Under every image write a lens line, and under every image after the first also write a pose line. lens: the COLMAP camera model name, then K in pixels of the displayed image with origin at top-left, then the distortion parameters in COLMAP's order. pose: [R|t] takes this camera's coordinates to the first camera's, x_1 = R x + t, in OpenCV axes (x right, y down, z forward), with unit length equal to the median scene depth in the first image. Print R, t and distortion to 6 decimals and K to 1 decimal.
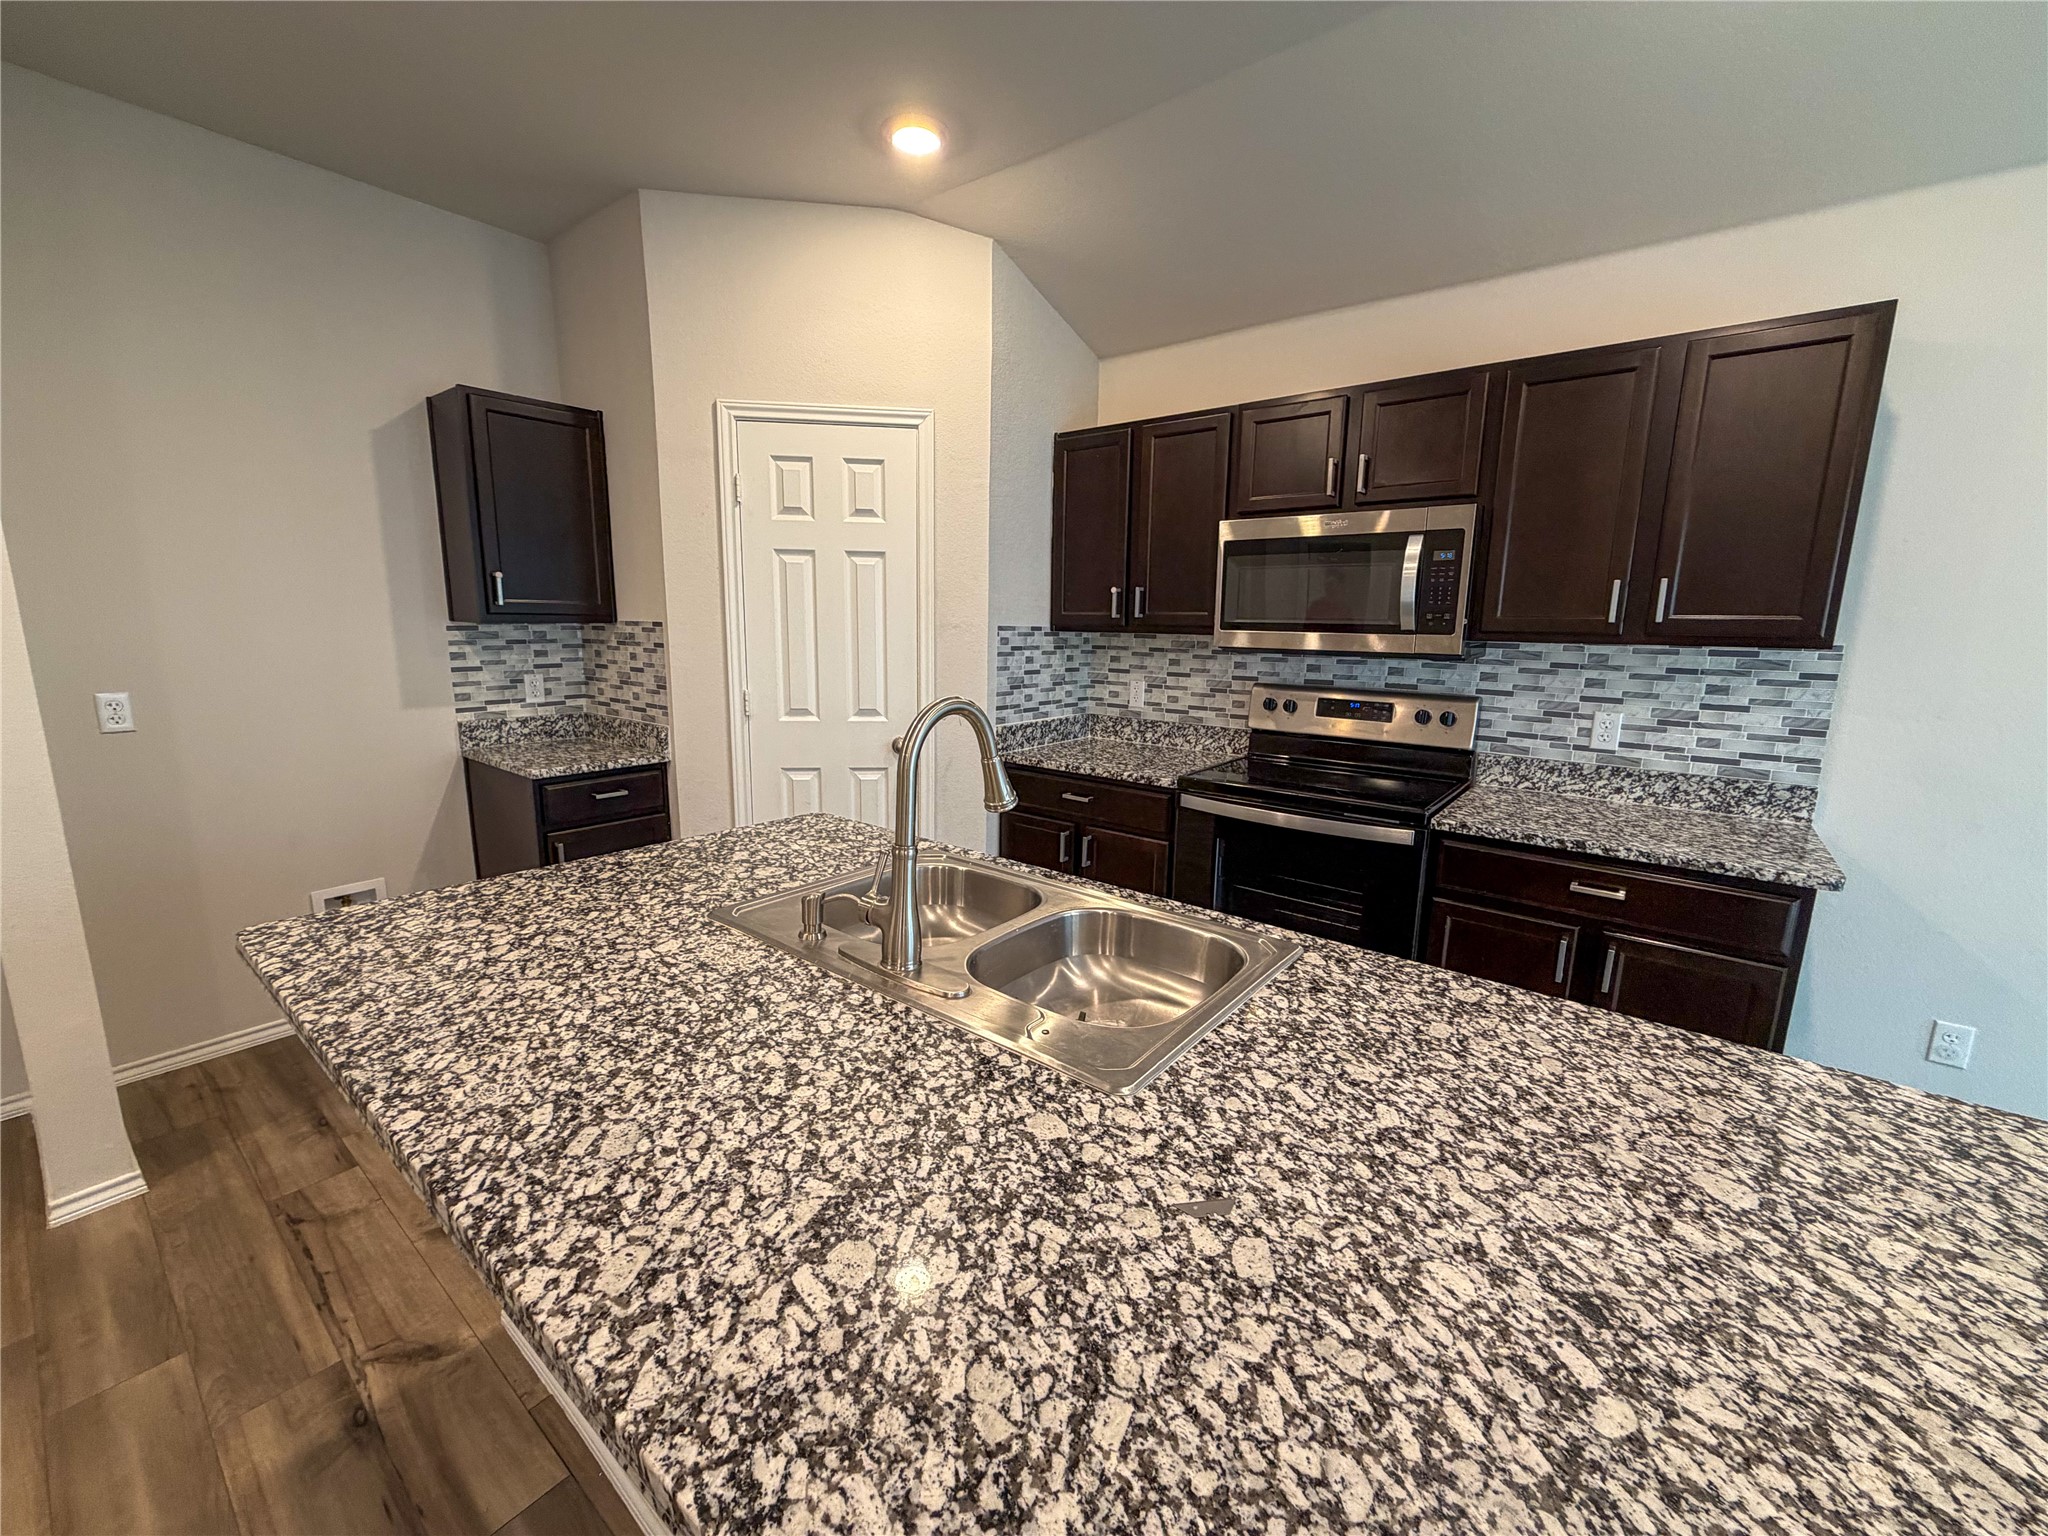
lens RADIAL K [[814.0, 0, 1016.5], [0, 814.0, 767.8], [0, 0, 1]] dist [-0.000798, 0.000136]
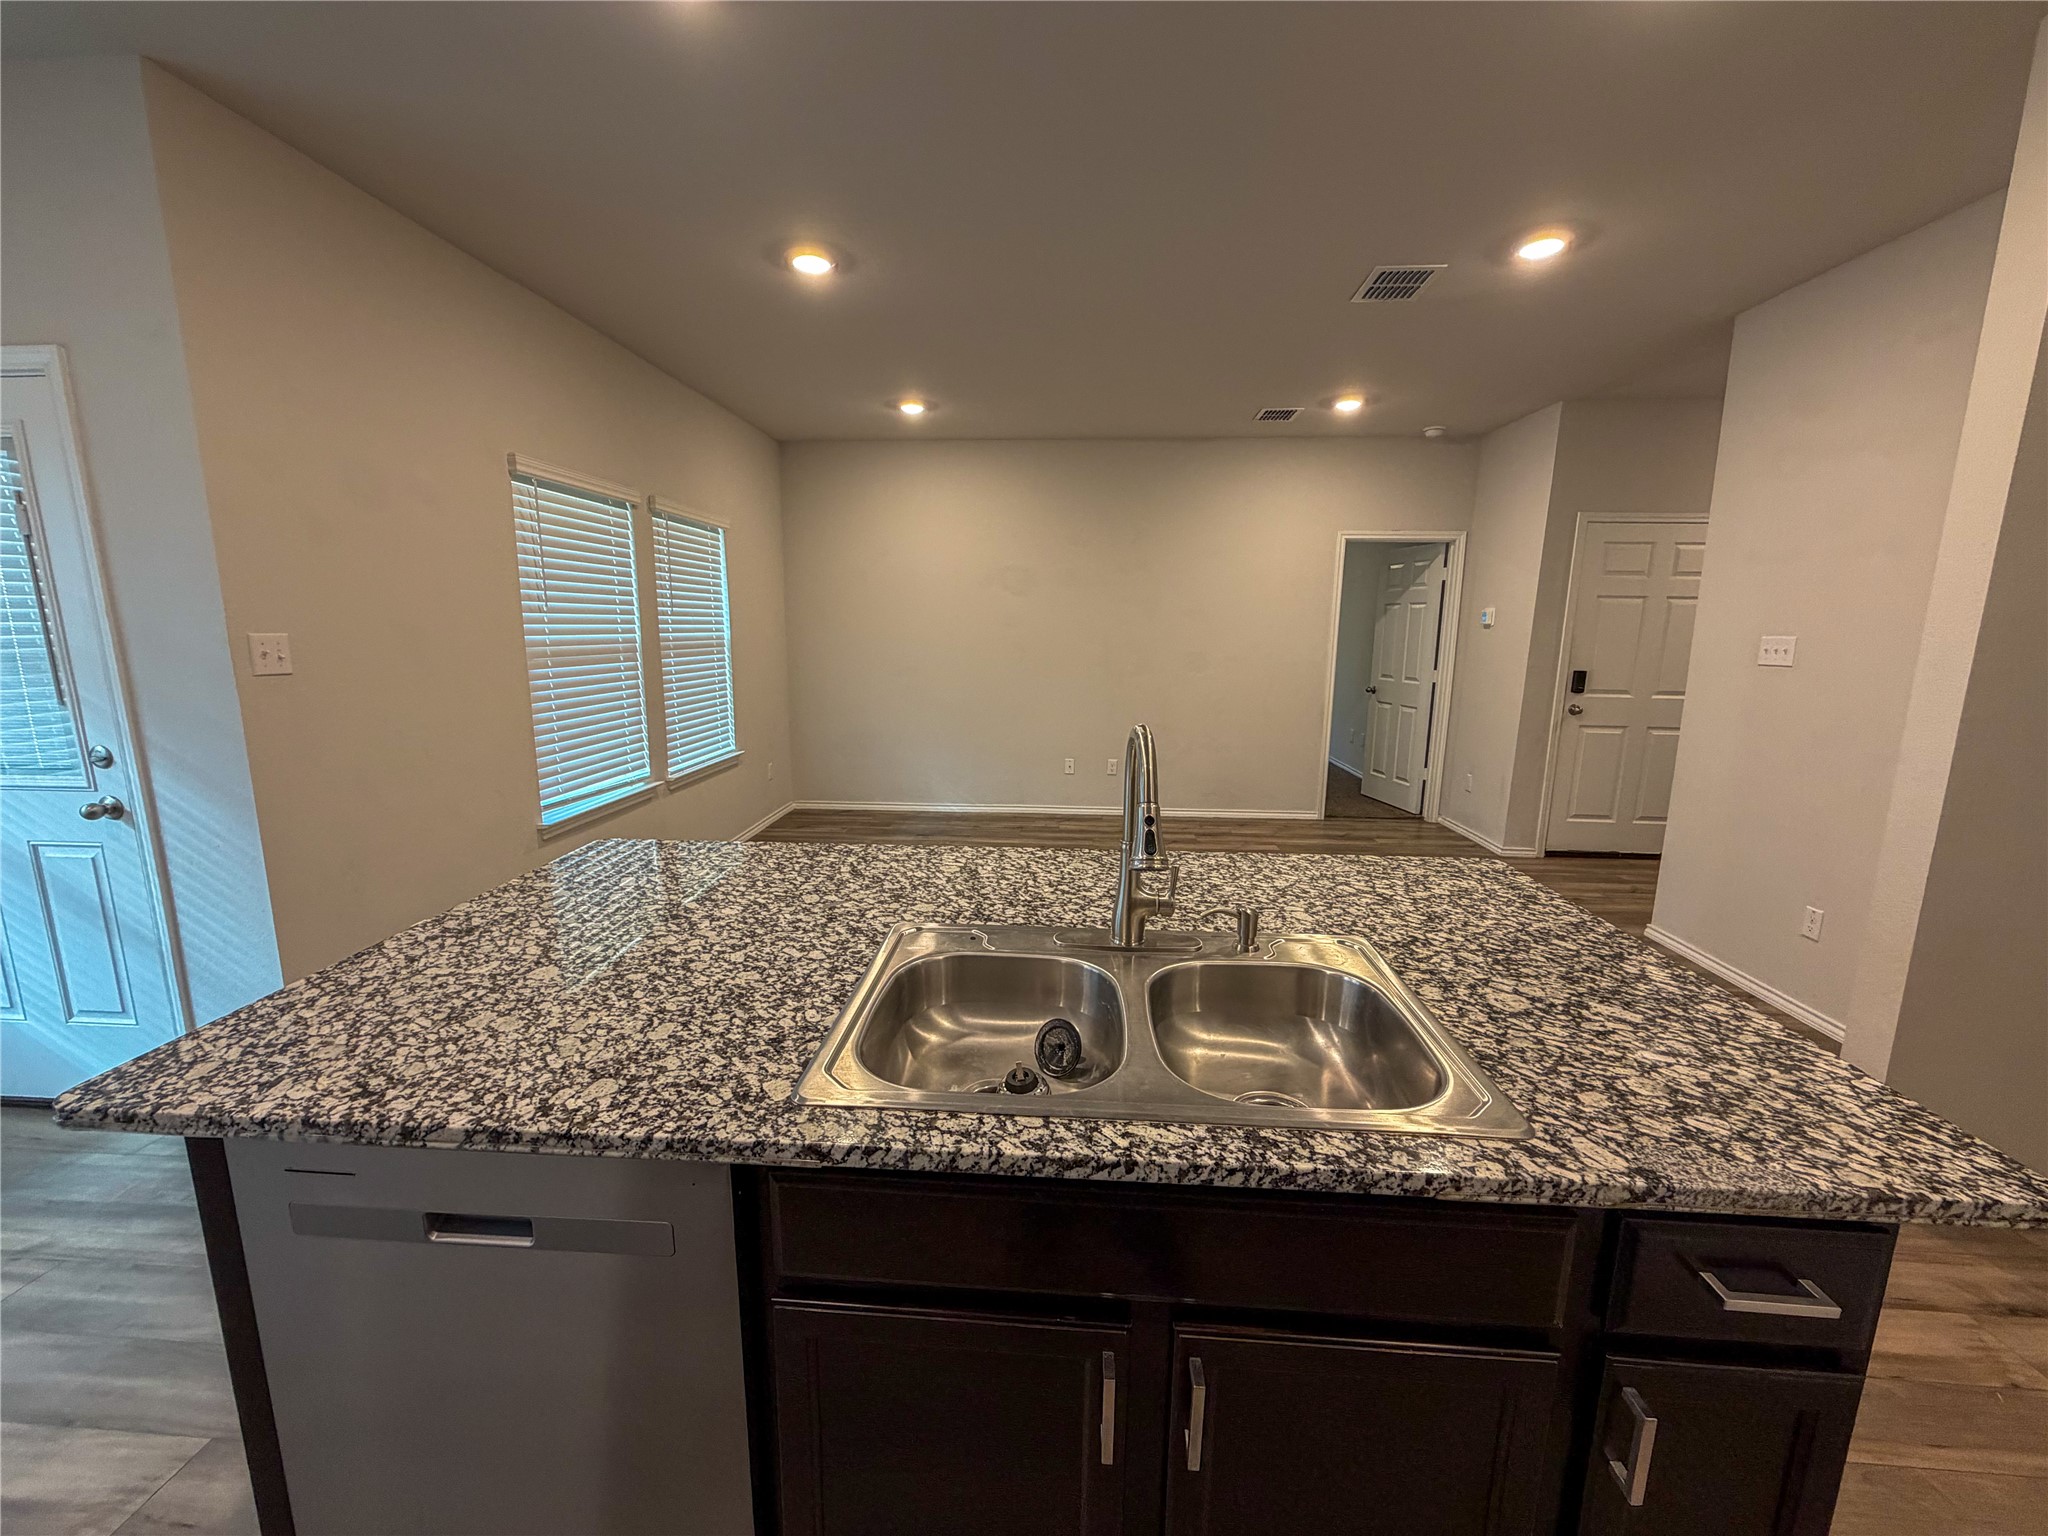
lens RADIAL K [[814.0, 0, 1010.6], [0, 814.0, 774.7], [0, 0, 1]] dist [-0.000798, 0.000136]
pose [[-0.828181, 0.081794, -0.554459, 0.704289], [-0.122188, 0.939146, 0.321052, -0.377667], [0.546979, 0.333638, -0.767789, 1.938806]]
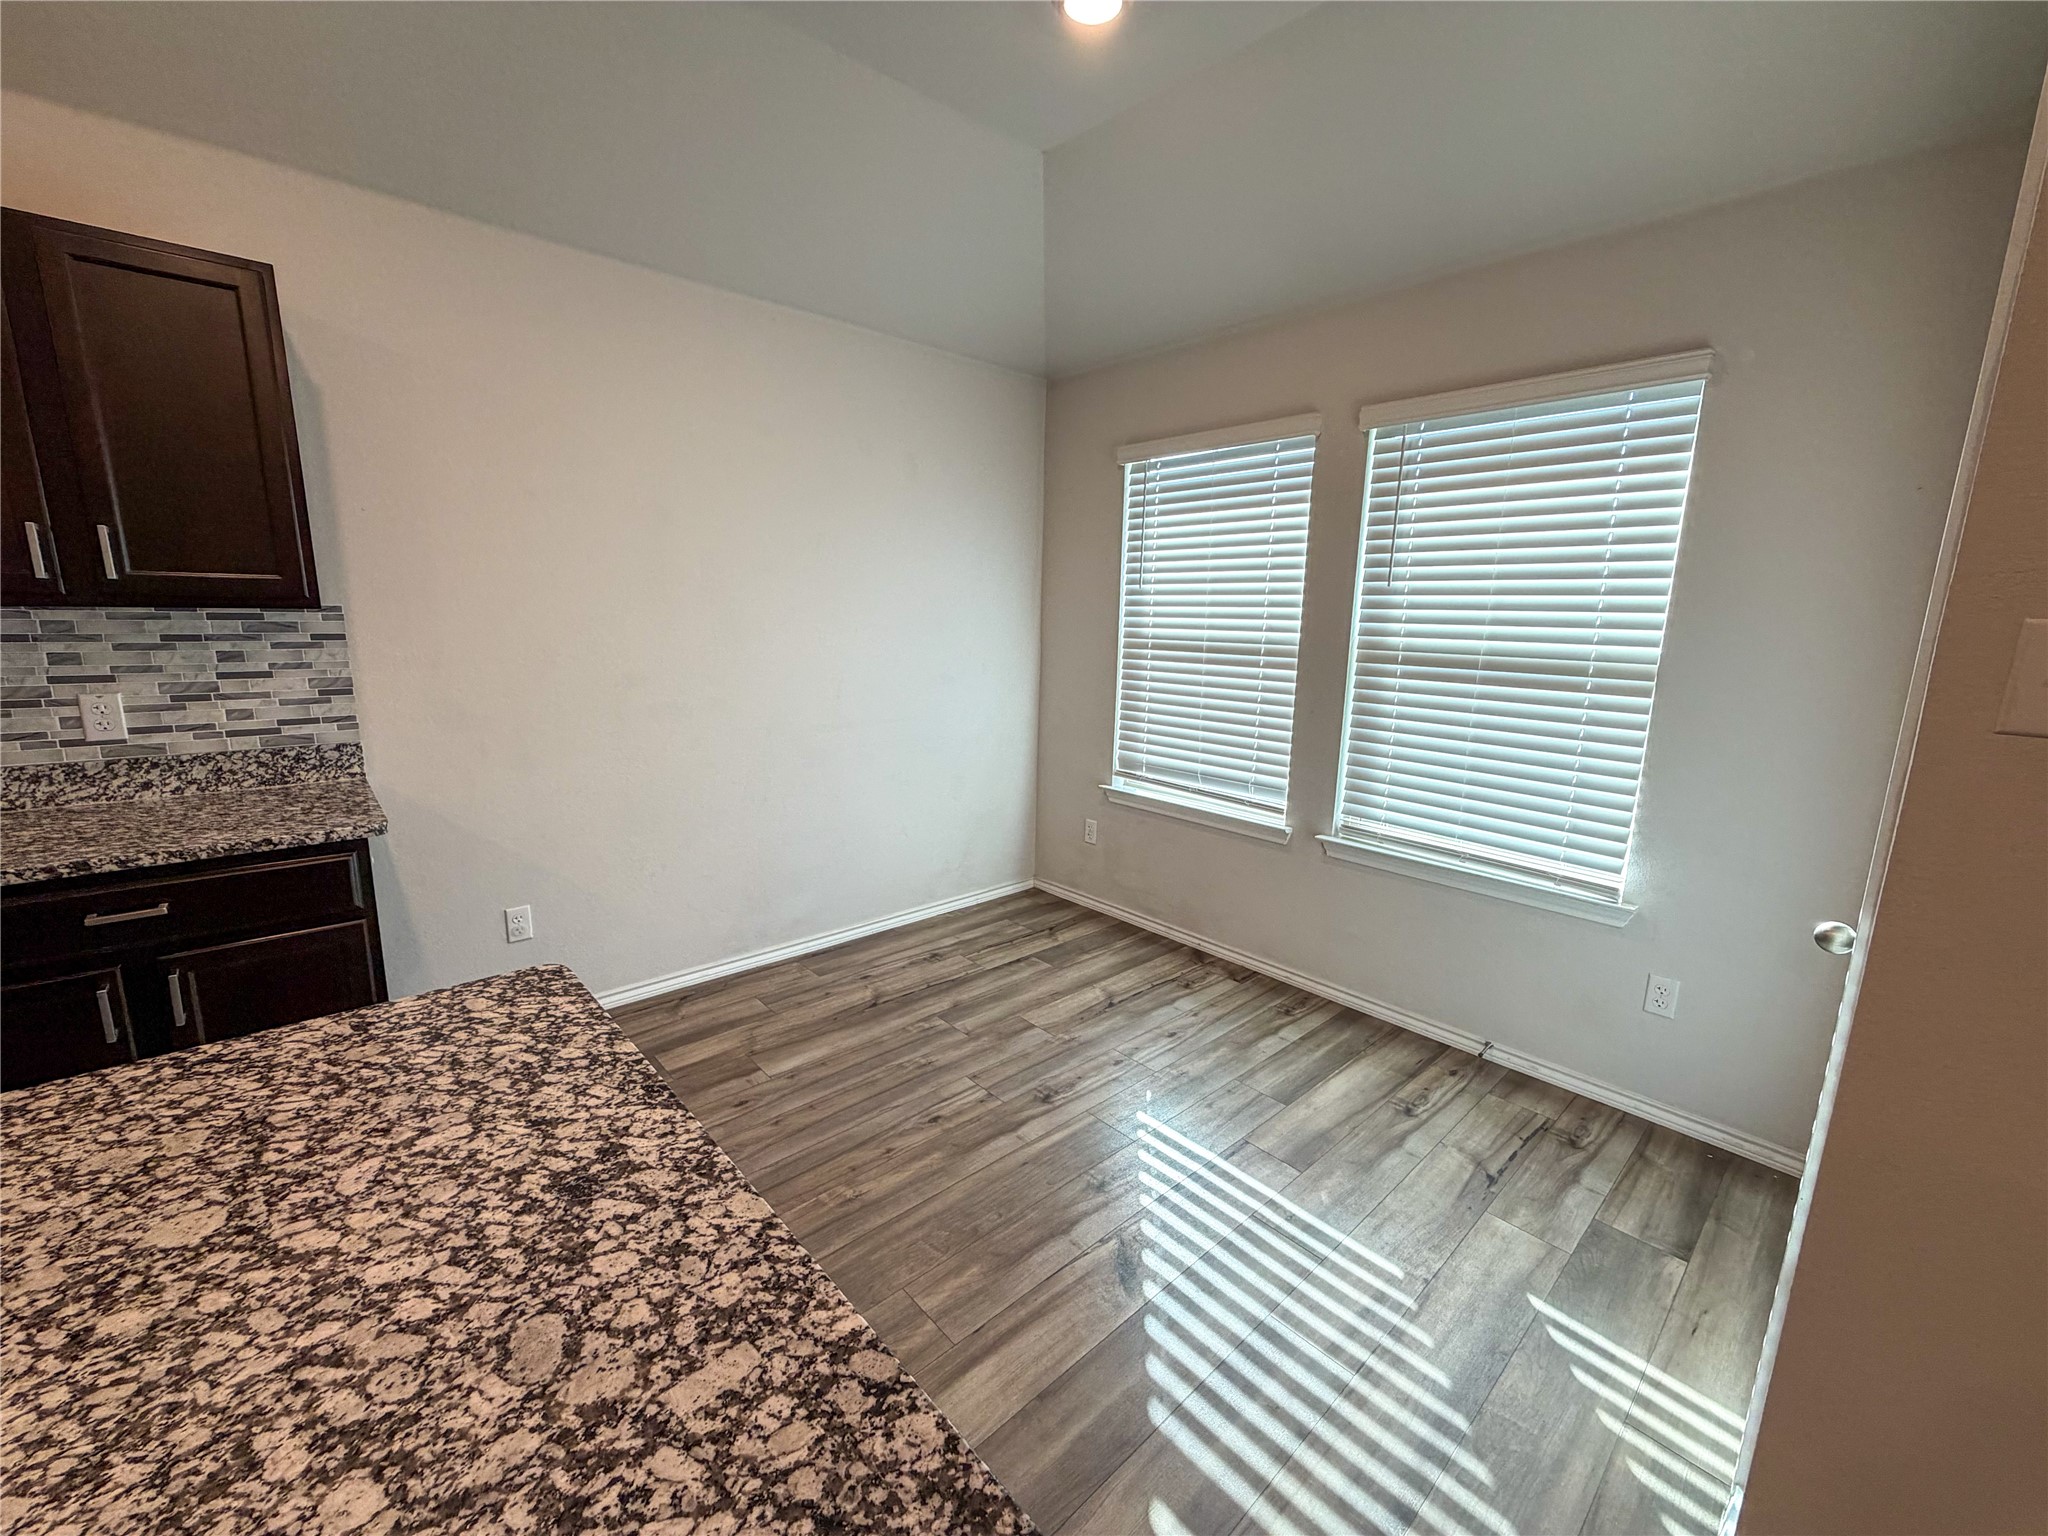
lens RADIAL K [[814.0, 0, 1019.9], [0, 814.0, 775.7], [0, 0, 1]] dist [-0.000798, 0.000136]
pose [[0.164012, -0.206990, 0.964497, 0.211269], [0.165477, 0.969656, 0.179958, 0.036997], [-0.972480, 0.130087, 0.193287, -0.053932]]
